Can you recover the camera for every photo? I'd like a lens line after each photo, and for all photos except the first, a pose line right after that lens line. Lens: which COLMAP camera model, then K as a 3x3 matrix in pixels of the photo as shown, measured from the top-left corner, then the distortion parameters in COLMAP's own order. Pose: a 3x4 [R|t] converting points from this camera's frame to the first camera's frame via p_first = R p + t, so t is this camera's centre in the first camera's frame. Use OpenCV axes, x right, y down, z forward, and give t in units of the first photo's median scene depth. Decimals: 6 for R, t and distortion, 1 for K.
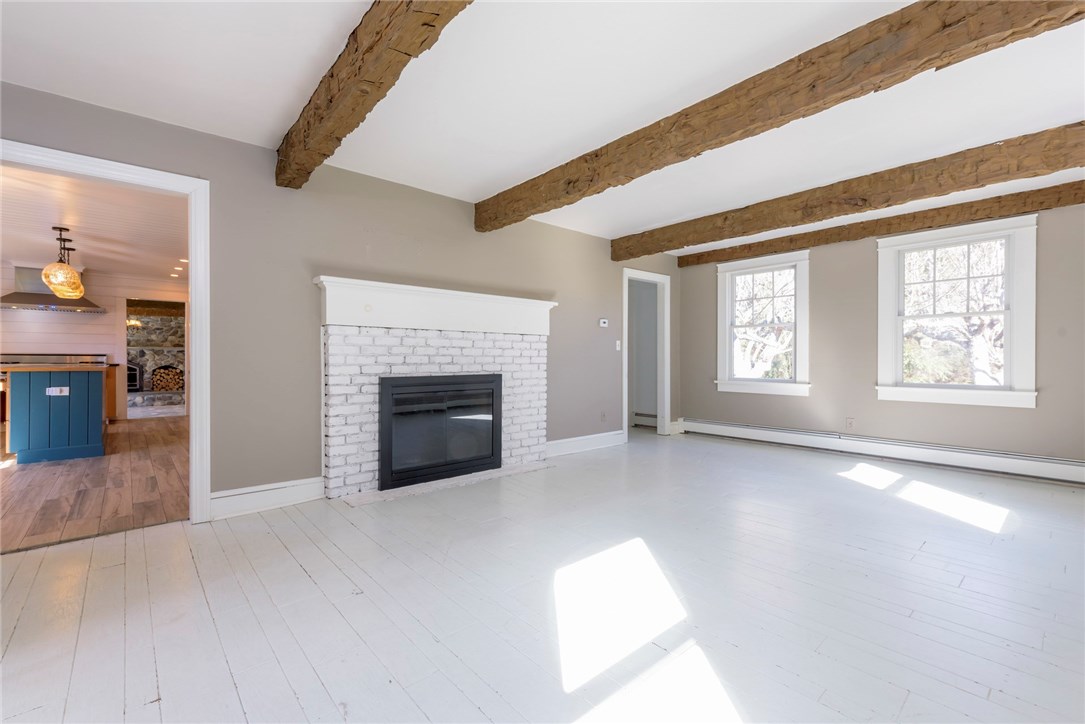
lens RADIAL K [[469.3, 0, 541.1], [0, 469.3, 358.5], [0, 0, 1]] dist [-0.000154, -0.000026]
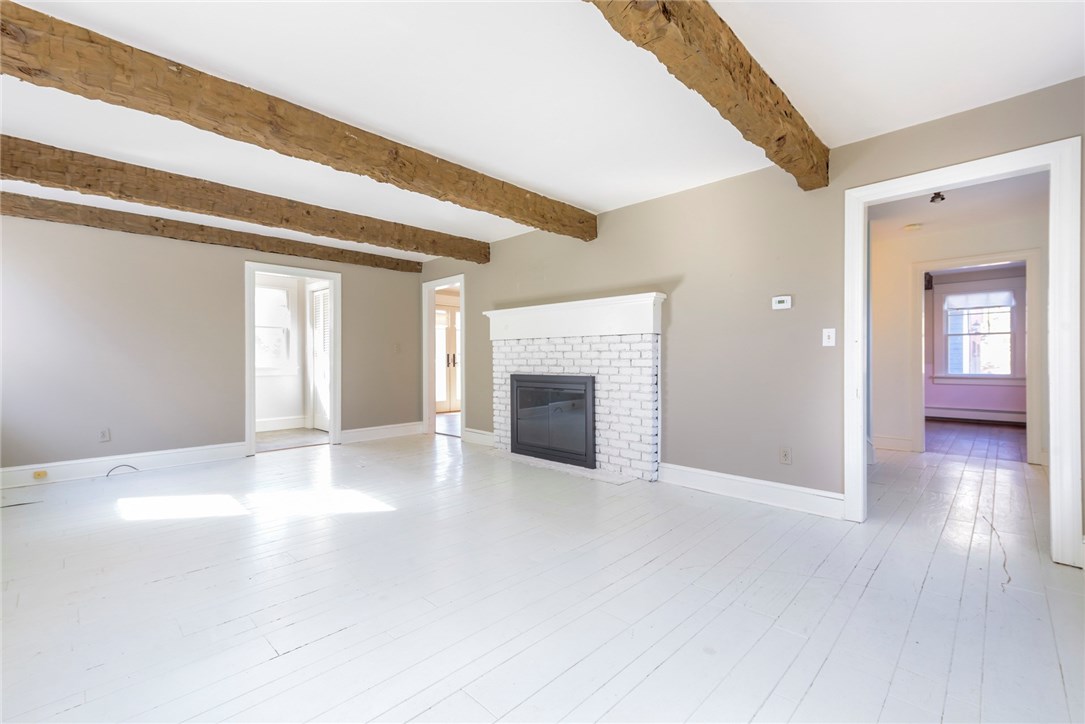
lens RADIAL K [[469.3, 0, 541.1], [0, 469.3, 358.5], [0, 0, 1]] dist [-0.000154, -0.000026]
pose [[0.069692, -0.001880, -0.997567, 0.918587], [0.004684, 0.999988, -0.001557, -0.004659], [0.997558, -0.004564, 0.069700, 0.823070]]
